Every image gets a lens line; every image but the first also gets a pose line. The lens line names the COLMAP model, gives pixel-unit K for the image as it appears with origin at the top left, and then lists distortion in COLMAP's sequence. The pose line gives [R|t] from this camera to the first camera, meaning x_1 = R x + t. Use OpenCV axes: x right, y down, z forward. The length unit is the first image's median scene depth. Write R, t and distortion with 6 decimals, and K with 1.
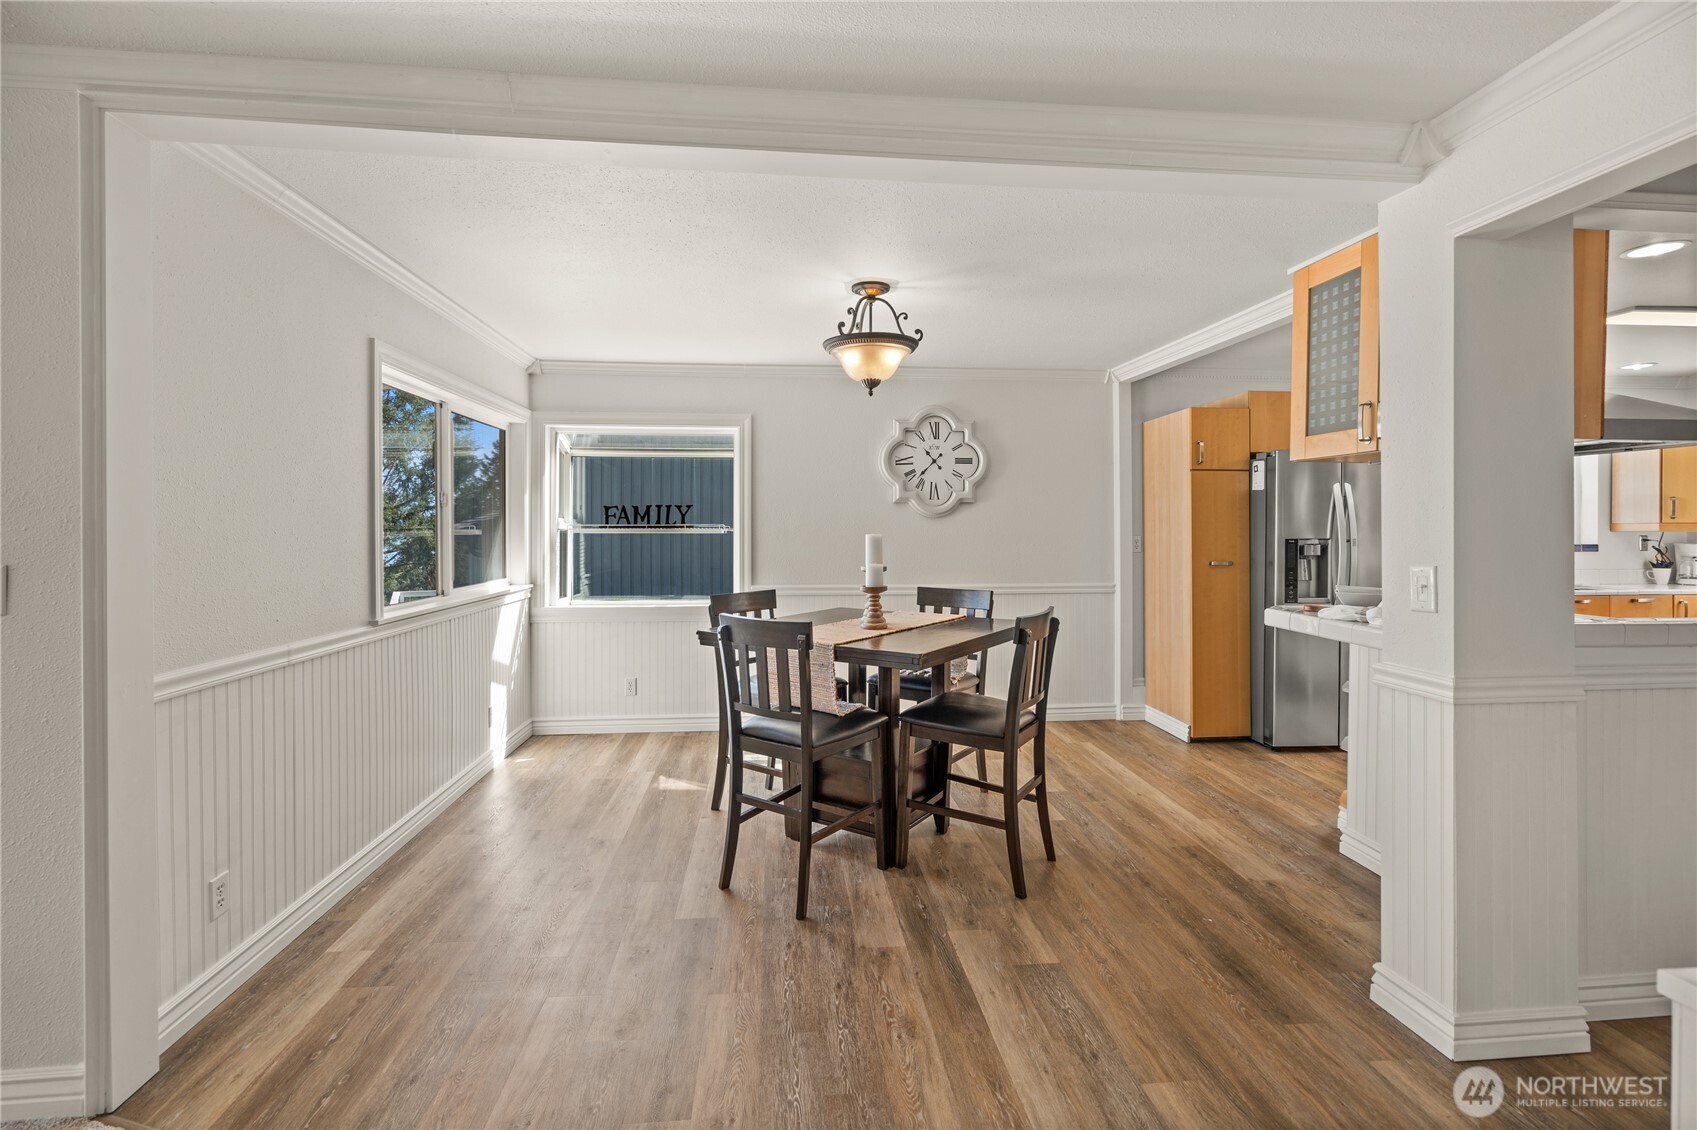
lens RADIAL K [[776.0, 0, 851.0], [0, 776.0, 540.3], [0, 0, 1]] dist [-0.000839, 0.000184]
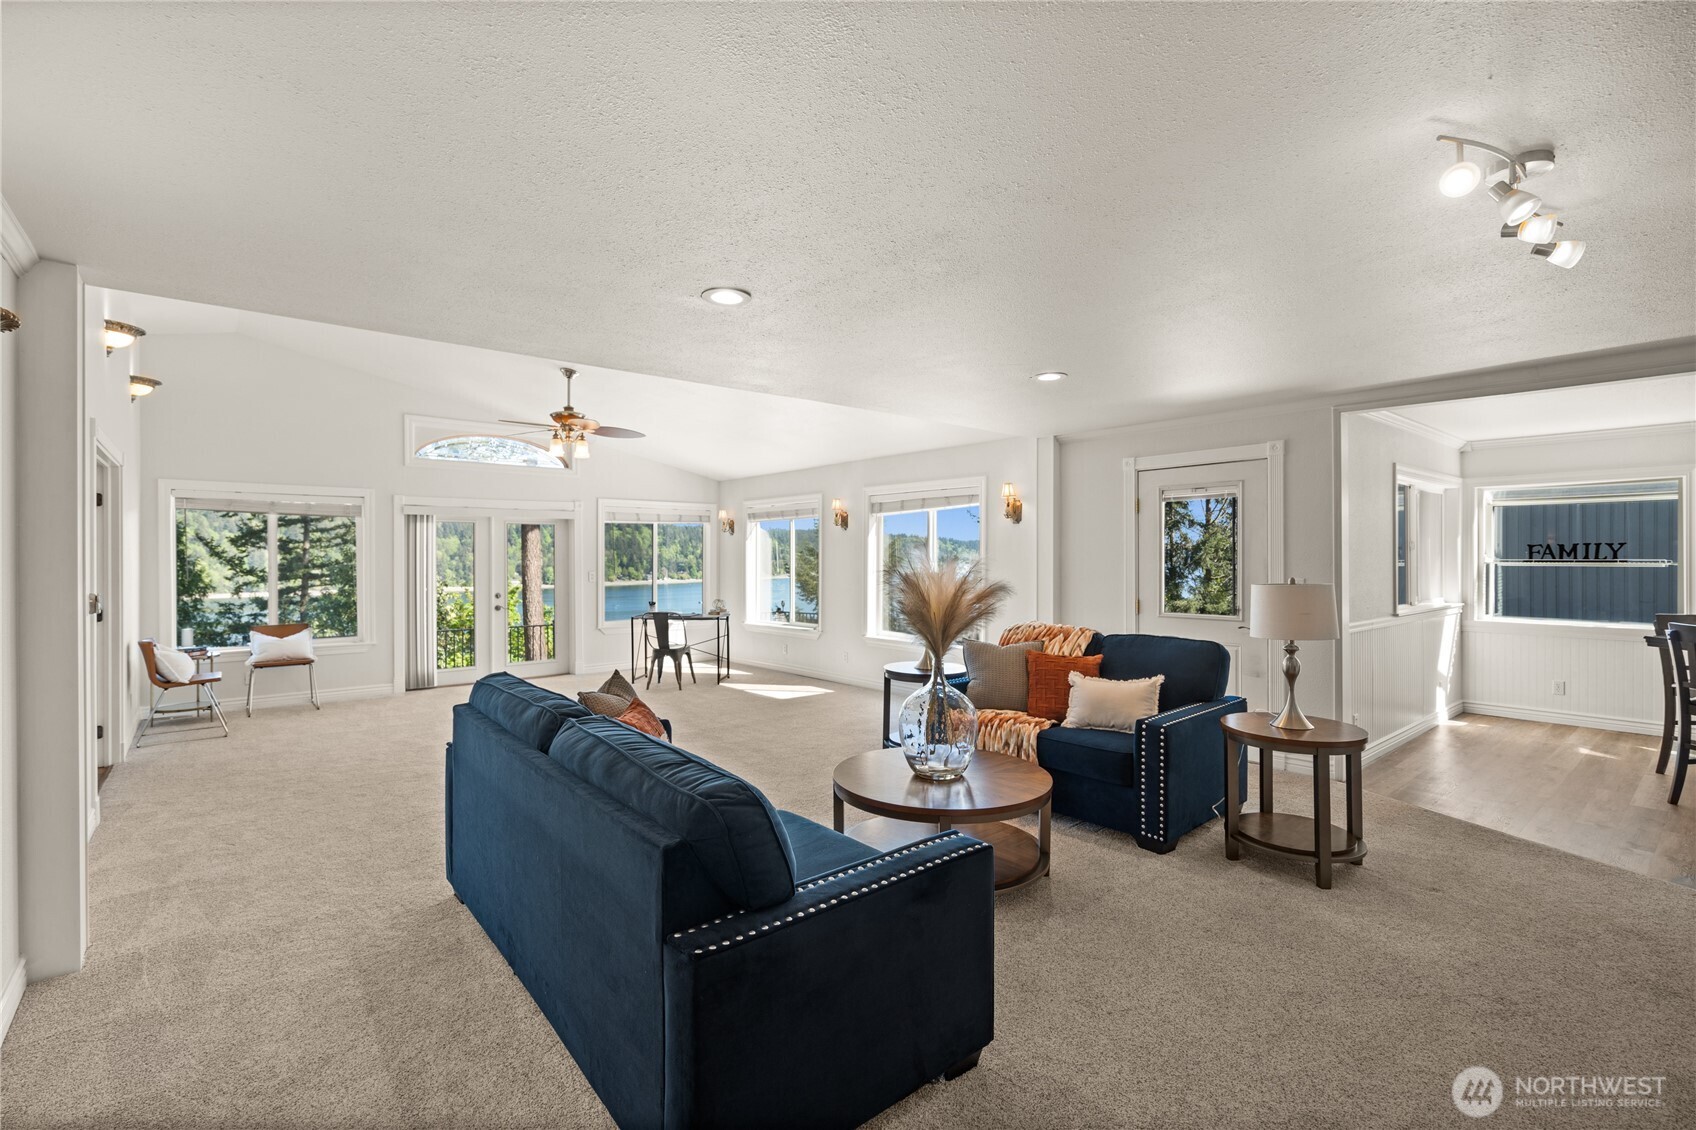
lens RADIAL K [[754.6, 0, 837.8], [0, 754.6, 558.9], [0, 0, 1]] dist [-0.002486, 0.000451]
pose [[0.553639, 0.002437, -0.832753, 0.096162], [-0.010392, 0.999938, -0.003982, -0.004999], [0.832692, 0.010858, 0.553630, -0.719497]]
